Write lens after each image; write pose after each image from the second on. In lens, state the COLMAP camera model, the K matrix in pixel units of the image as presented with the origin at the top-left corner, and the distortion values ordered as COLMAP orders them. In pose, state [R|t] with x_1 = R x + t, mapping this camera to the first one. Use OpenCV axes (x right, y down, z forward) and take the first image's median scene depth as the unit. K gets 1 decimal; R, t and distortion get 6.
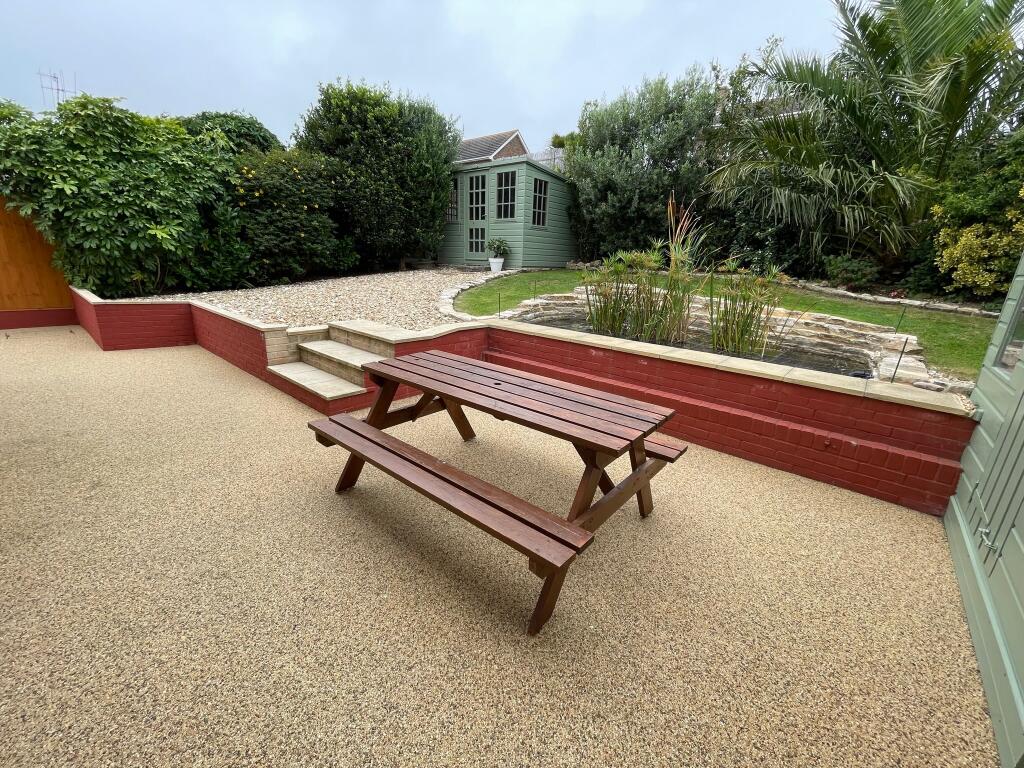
lens RADIAL K [[417.8, 0, 513.6], [0, 417.8, 384.0], [0, 0, 1]] dist [-0.000331, -0.000149]
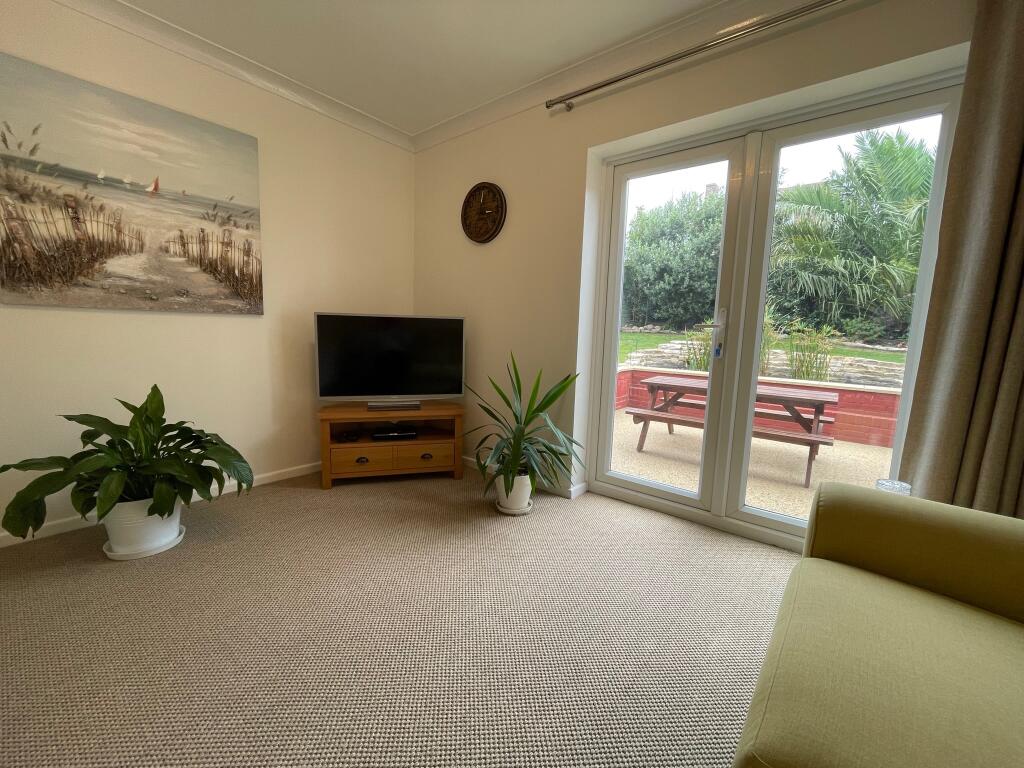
lens RADIAL K [[417.8, 0, 509.8], [0, 417.8, 385.0], [0, 0, 1]] dist [-0.000331, -0.000149]
pose [[0.999675, -0.015786, 0.020035, -0.380159], [0.018559, 0.988992, -0.146802, 0.087456], [-0.017497, 0.147126, 0.988963, -0.302545]]
